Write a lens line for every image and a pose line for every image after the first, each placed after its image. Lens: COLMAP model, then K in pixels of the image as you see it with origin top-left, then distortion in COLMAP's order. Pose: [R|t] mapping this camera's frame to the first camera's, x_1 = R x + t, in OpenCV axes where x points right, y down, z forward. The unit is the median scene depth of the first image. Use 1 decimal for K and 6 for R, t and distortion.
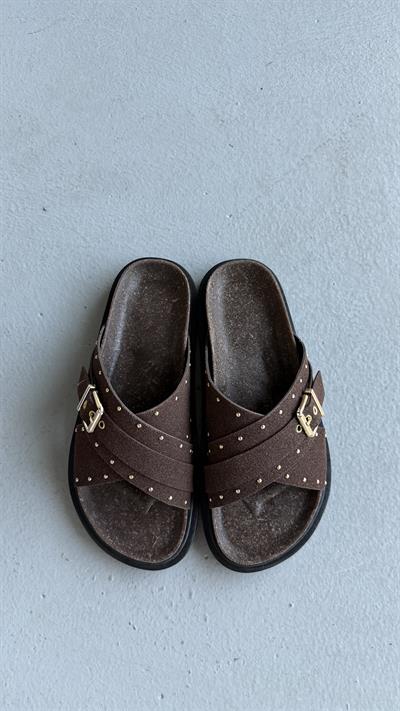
lens RADIAL K [[494.2, 0, 197.9], [0, 494.2, 357.5], [0, 0, 1]] dist [0.000892, -0.033454]
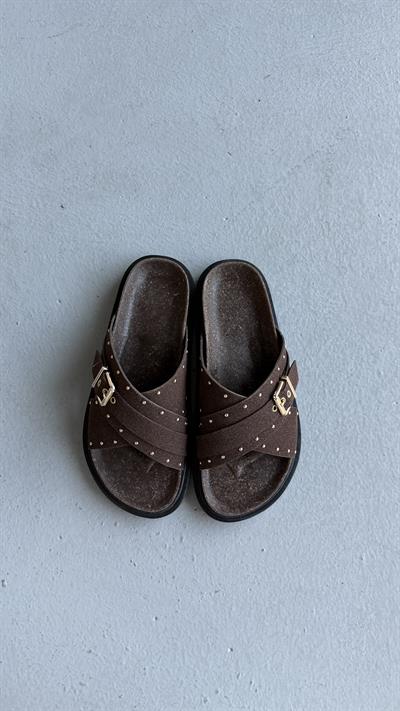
lens RADIAL K [[494.2, 0, 202.0], [0, 494.2, 358.8], [0, 0, 1]] dist [0.000892, -0.033454]
pose [[0.999236, 0.033117, 0.020749, -0.004113], [-0.034534, 0.996794, 0.072180, -0.051305], [-0.018292, -0.072842, 0.997176, -0.176935]]
